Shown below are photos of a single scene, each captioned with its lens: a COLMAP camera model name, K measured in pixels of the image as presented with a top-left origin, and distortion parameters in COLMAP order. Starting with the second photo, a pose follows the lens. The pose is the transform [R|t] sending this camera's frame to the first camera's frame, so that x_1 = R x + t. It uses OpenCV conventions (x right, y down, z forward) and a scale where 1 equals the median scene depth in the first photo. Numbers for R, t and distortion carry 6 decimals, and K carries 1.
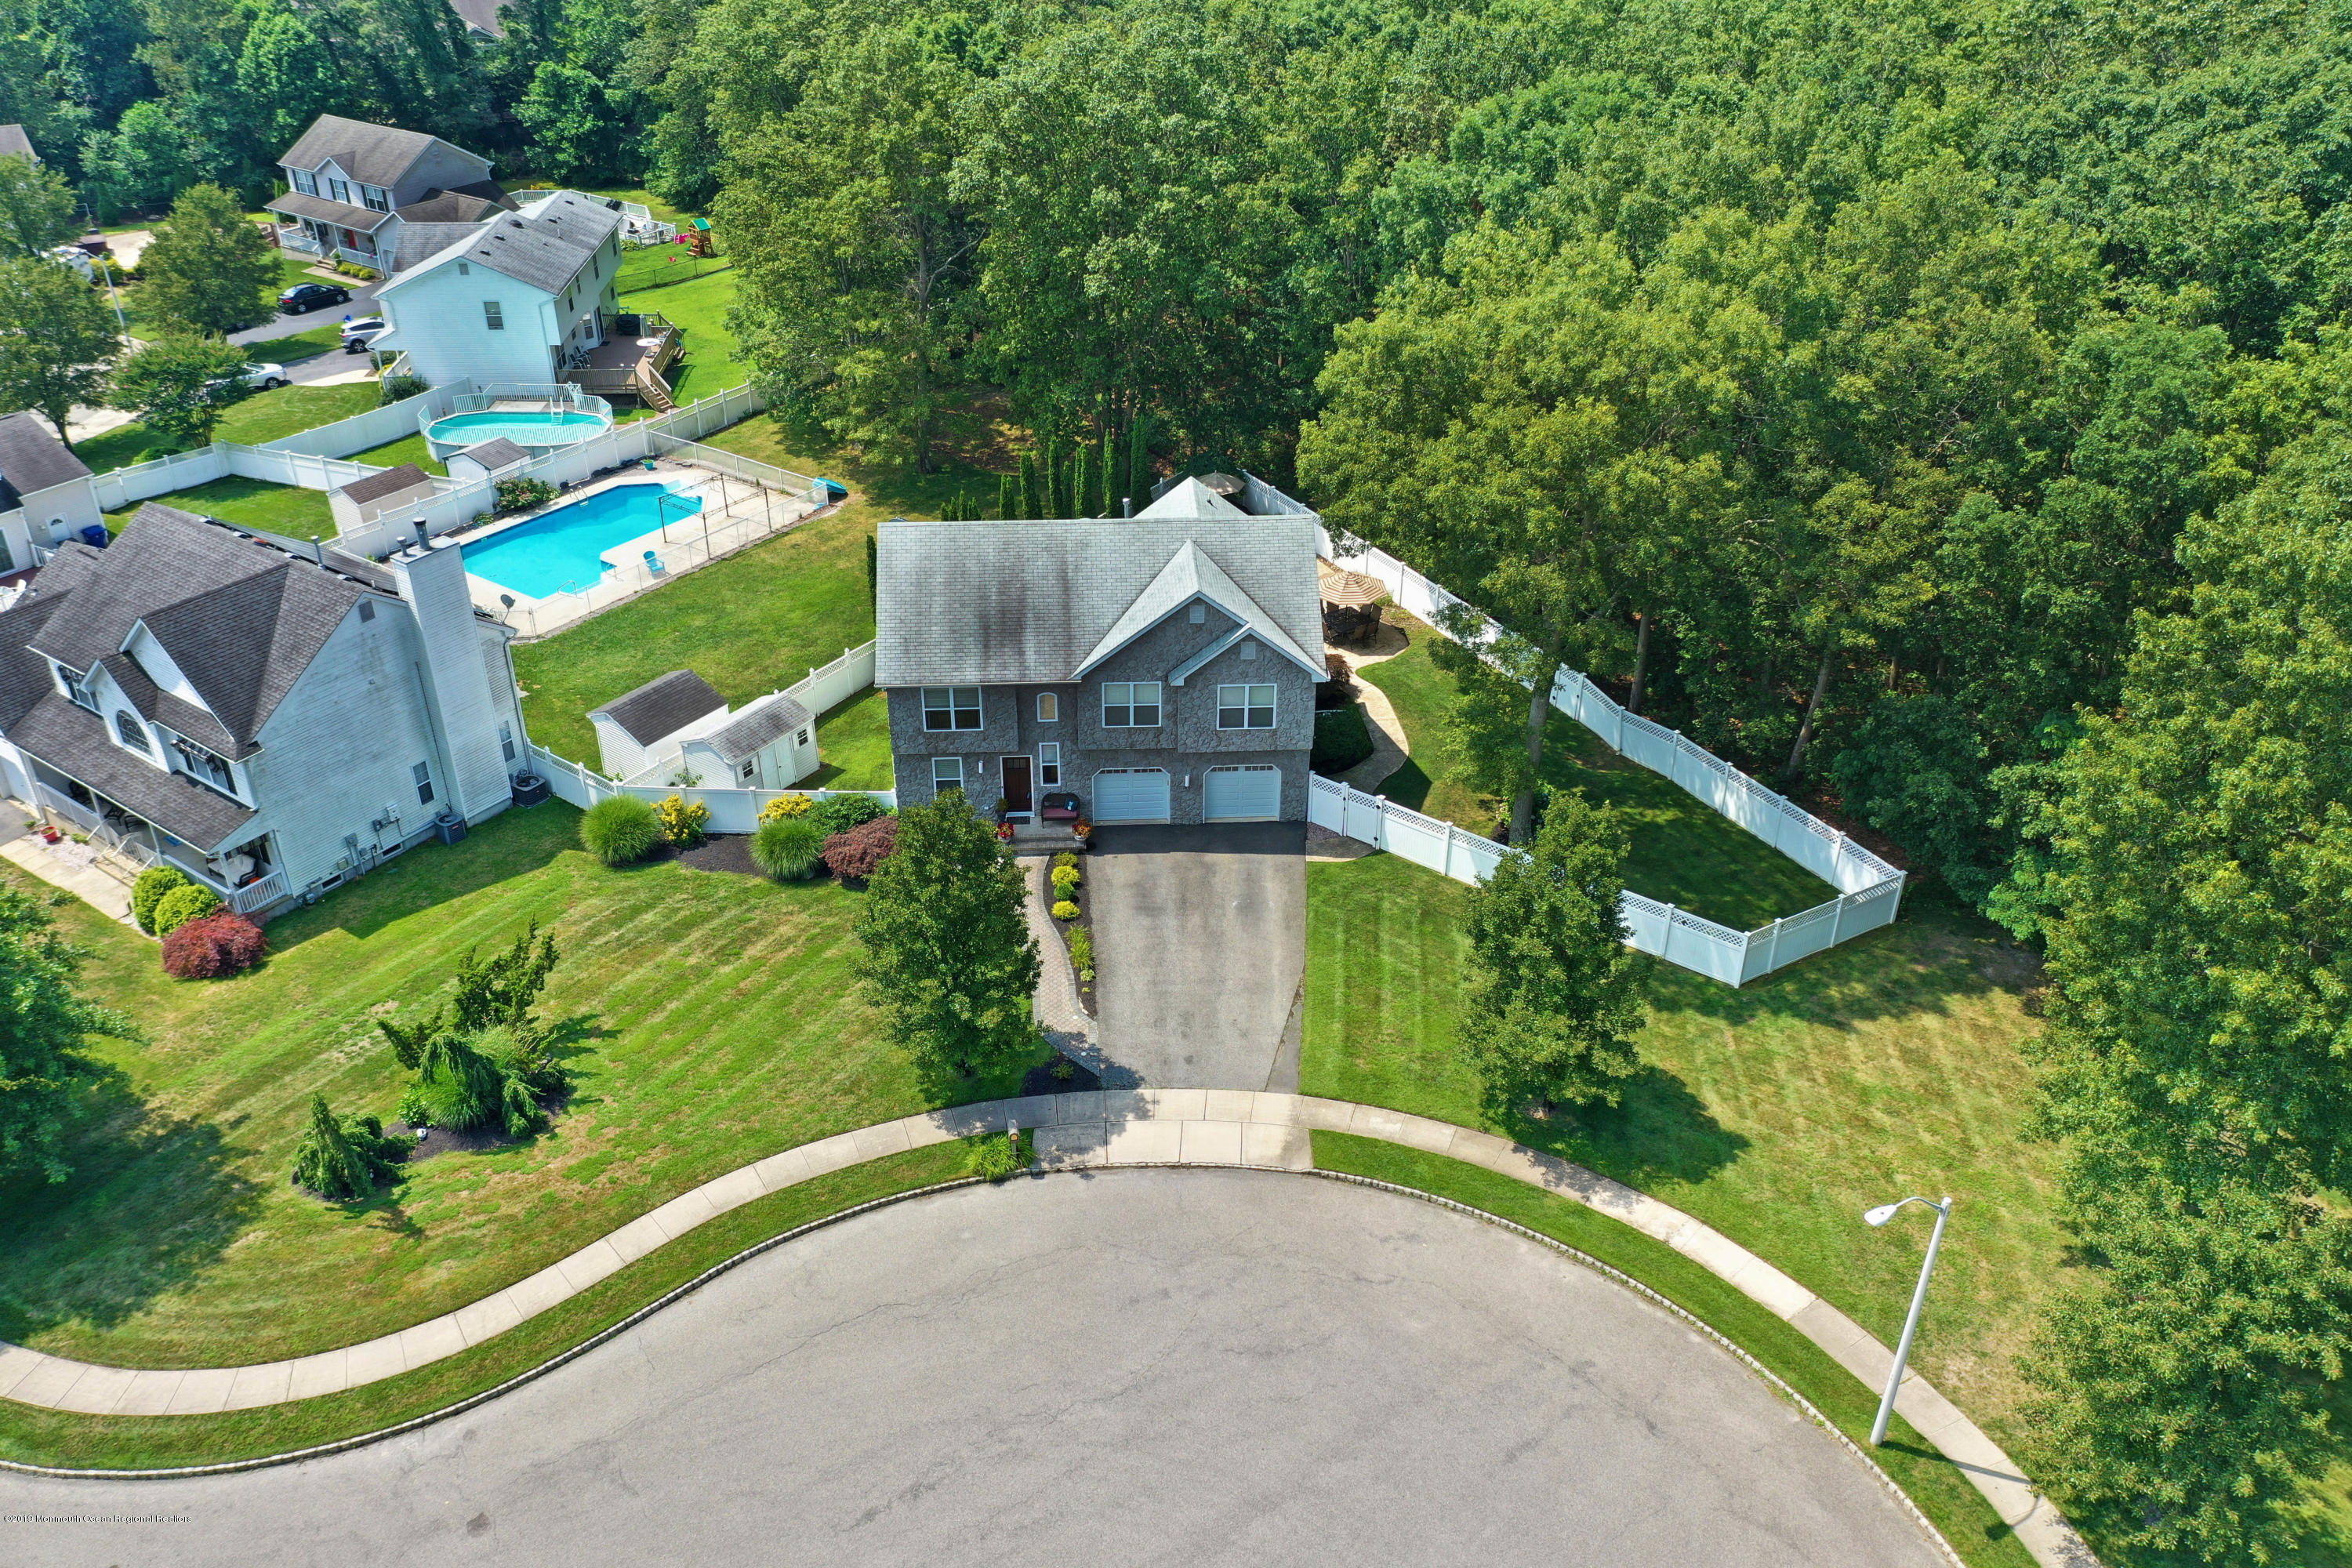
lens RADIAL K [[1836.8, 0, 1172.5], [0, 1836.8, 798.6], [0, 0, 1]] dist [-0.004468, -0.009824]
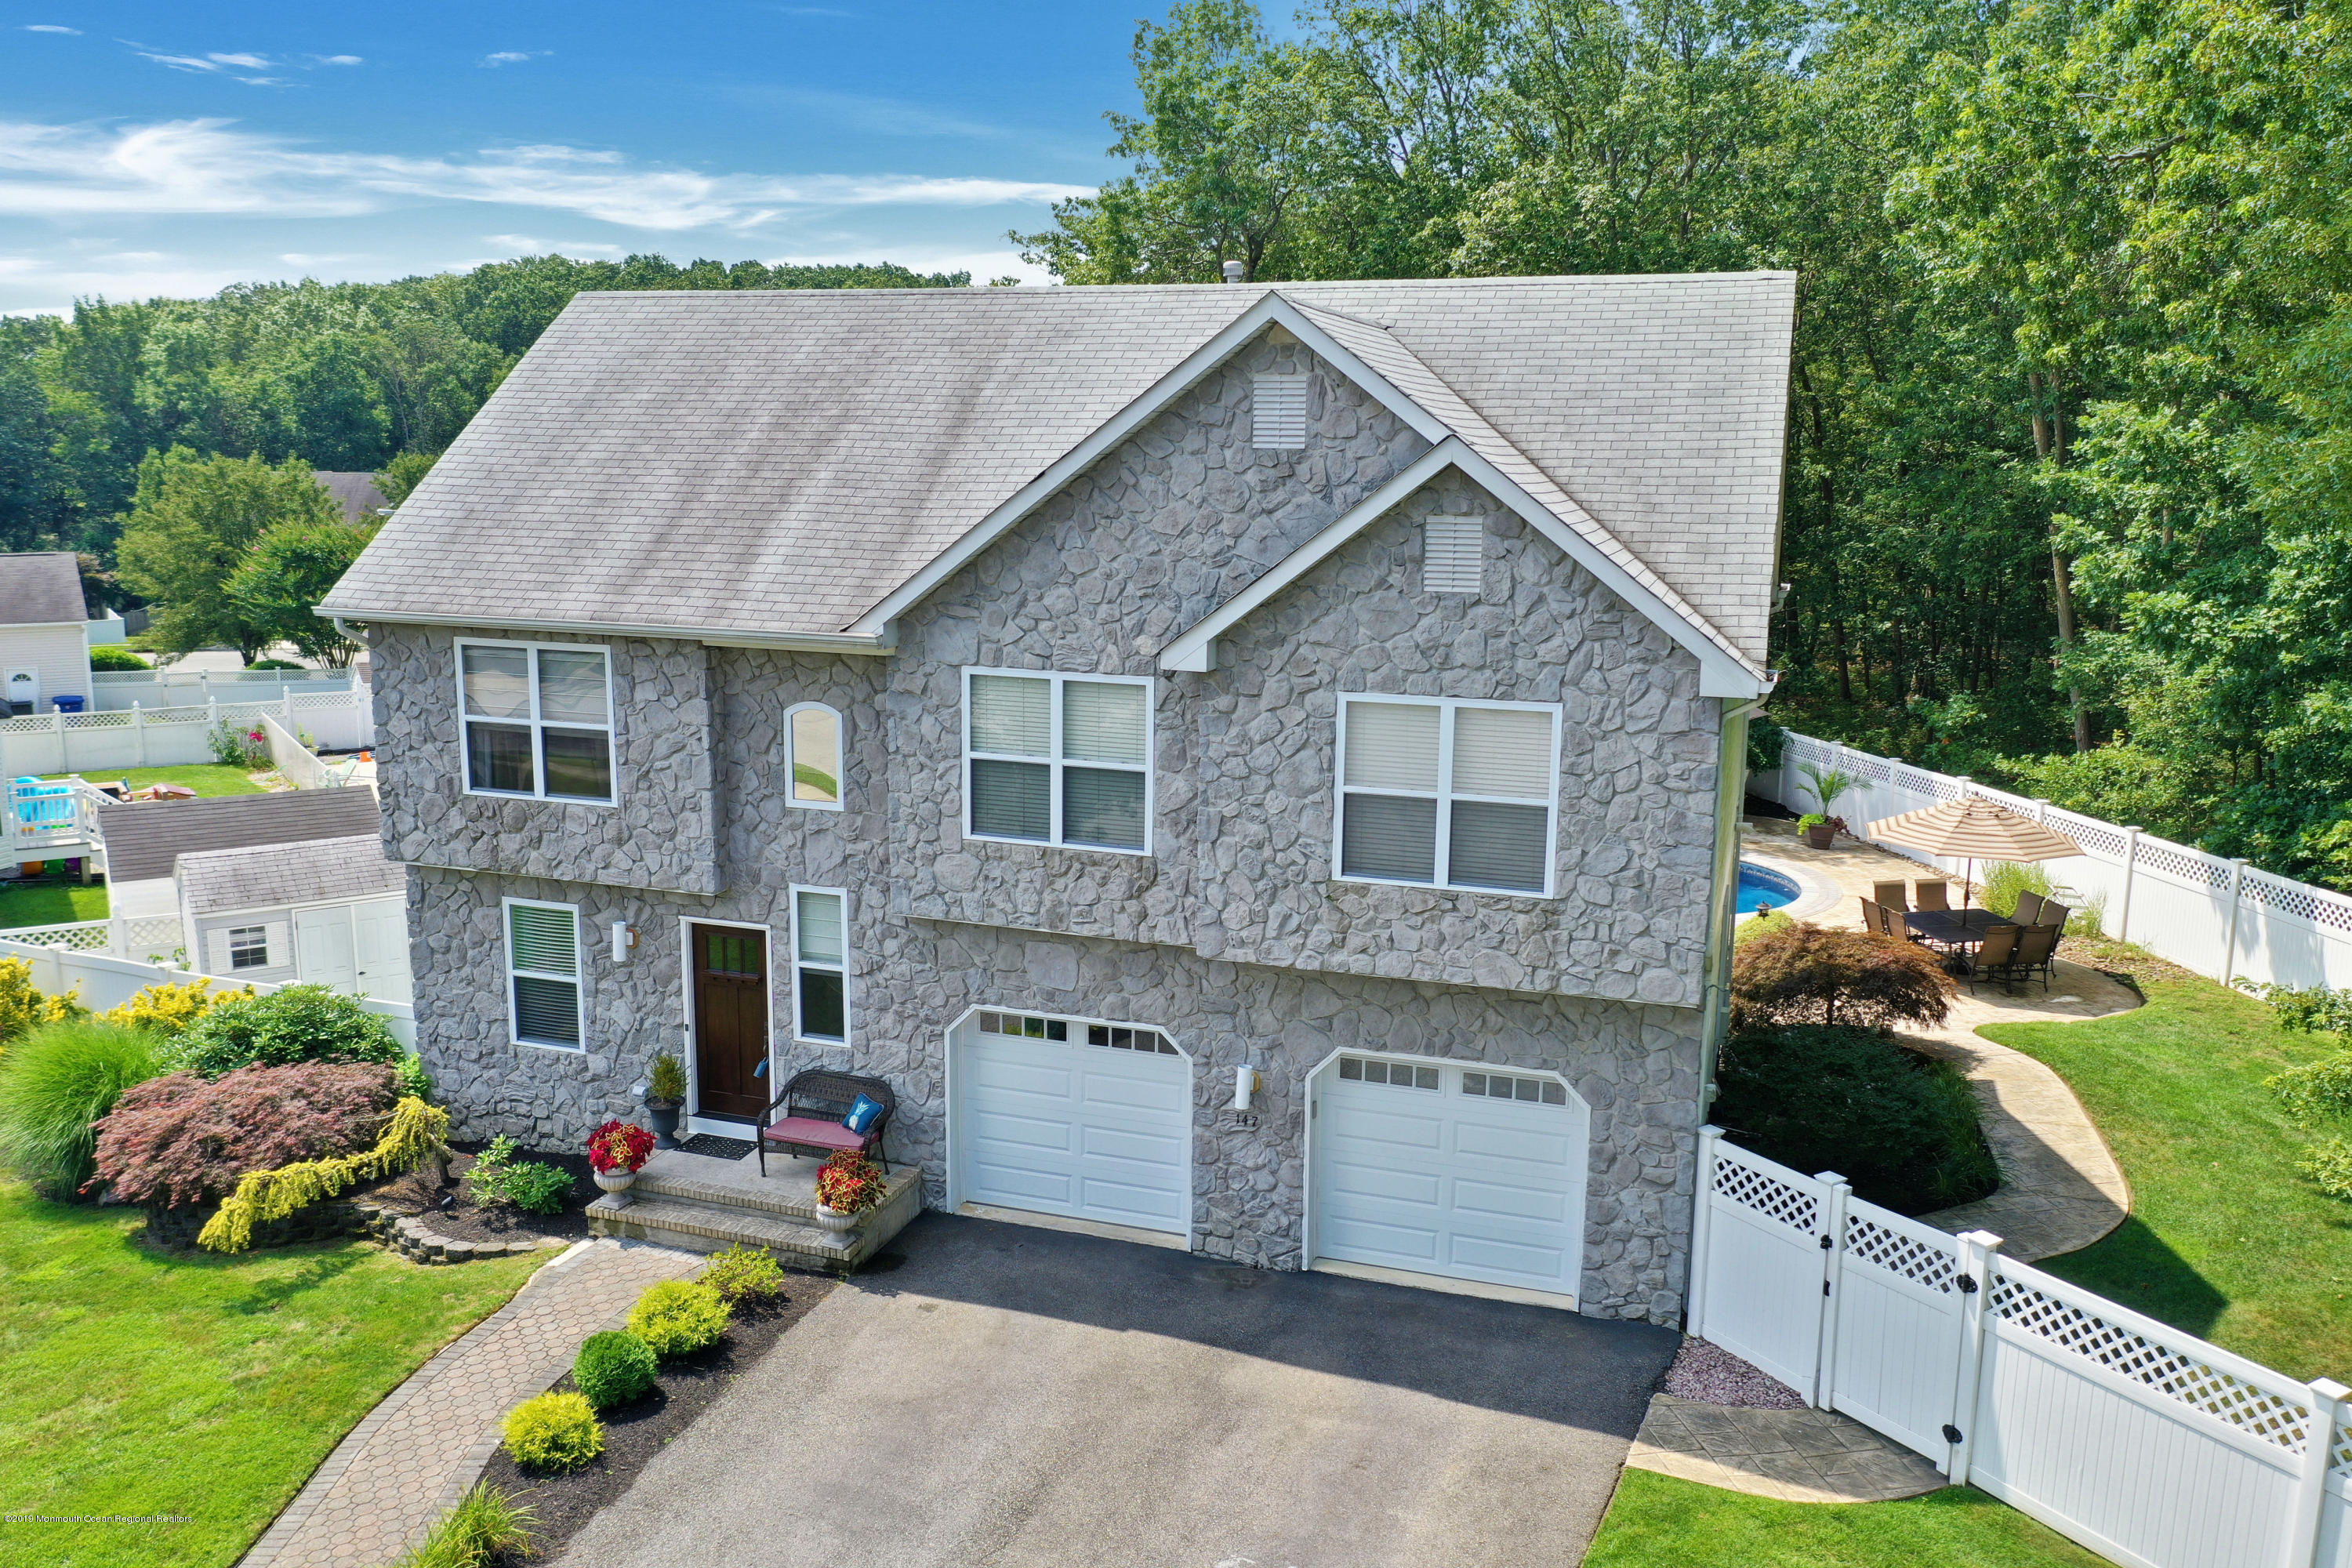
lens RADIAL K [[1846.6, 0, 1166.9], [0, 1846.6, 788.3], [0, 0, 1]] dist [-0.003506, 0.001789]
pose [[0.926158, 0.076449, -0.369307, 0.110616], [-0.205557, 0.923326, -0.324368, 0.047355], [0.316193, 0.376330, 0.870860, 0.828307]]
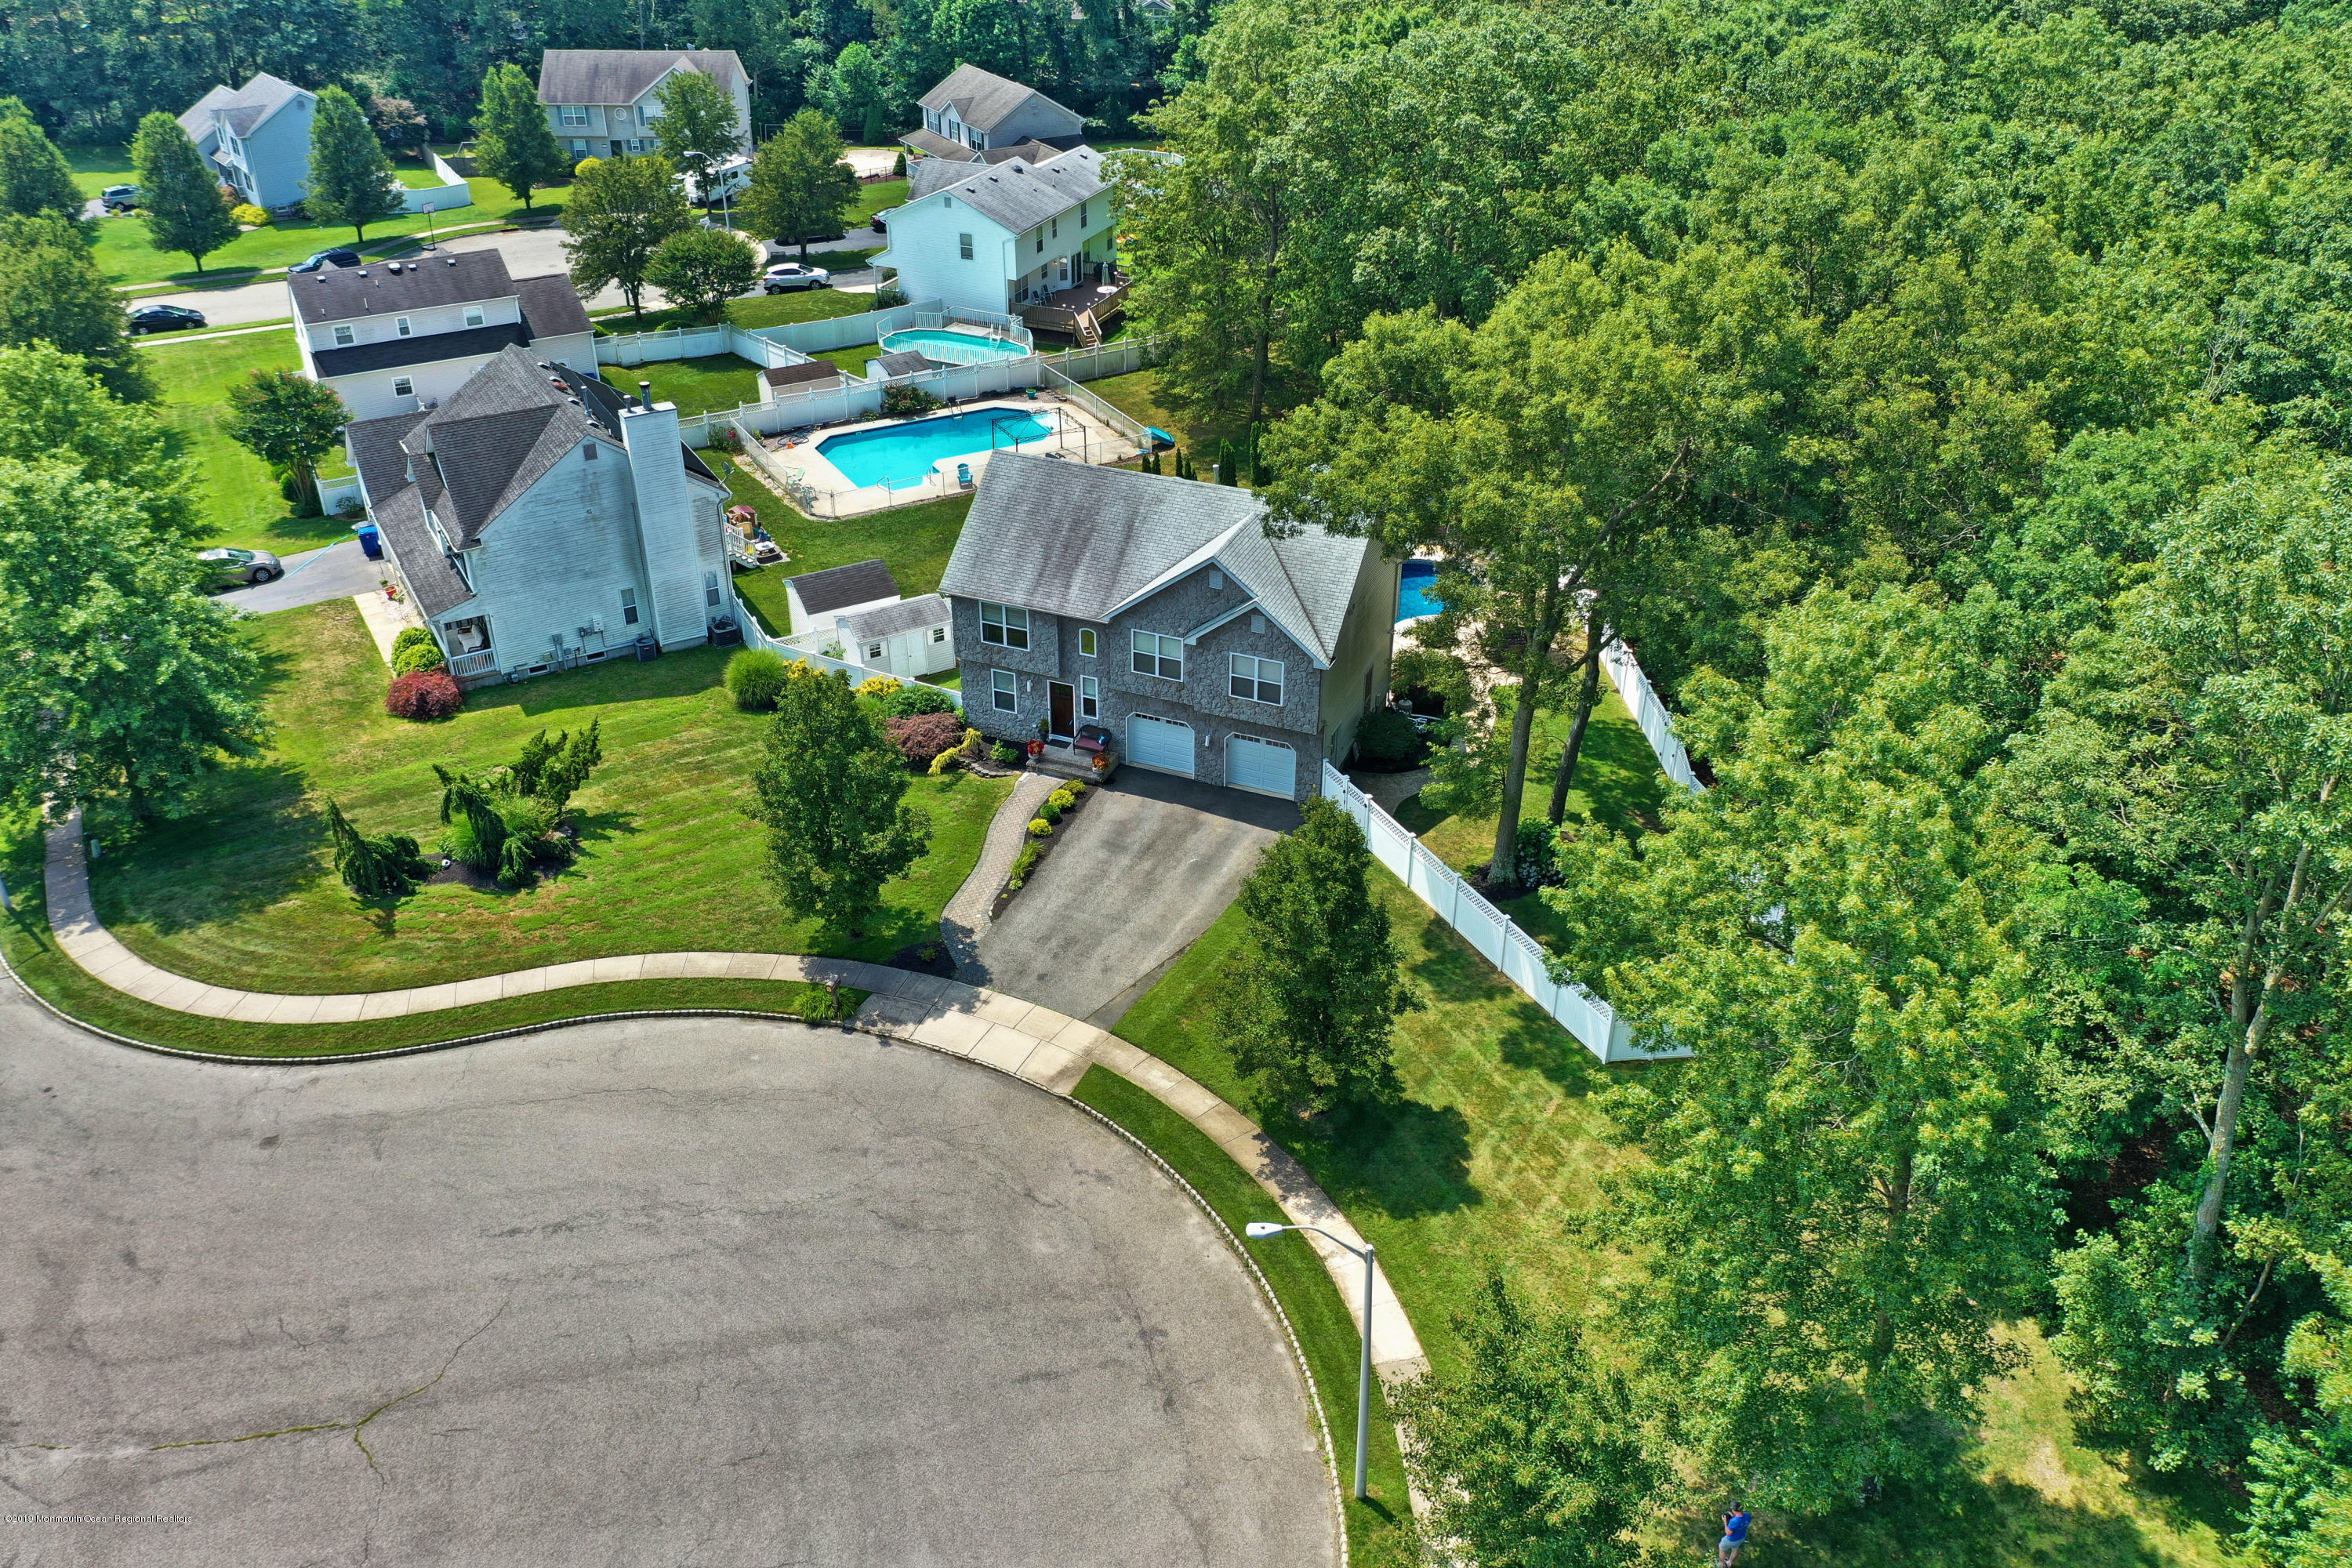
lens RADIAL K [[1846.6, 0, 1166.9], [0, 1846.6, 788.3], [0, 0, 1]] dist [-0.003506, 0.001789]
pose [[0.901623, 0.223681, -0.370194, 0.427858], [-0.226964, 0.973264, 0.035292, -0.017088], [0.368190, 0.052201, 0.928284, 0.029766]]
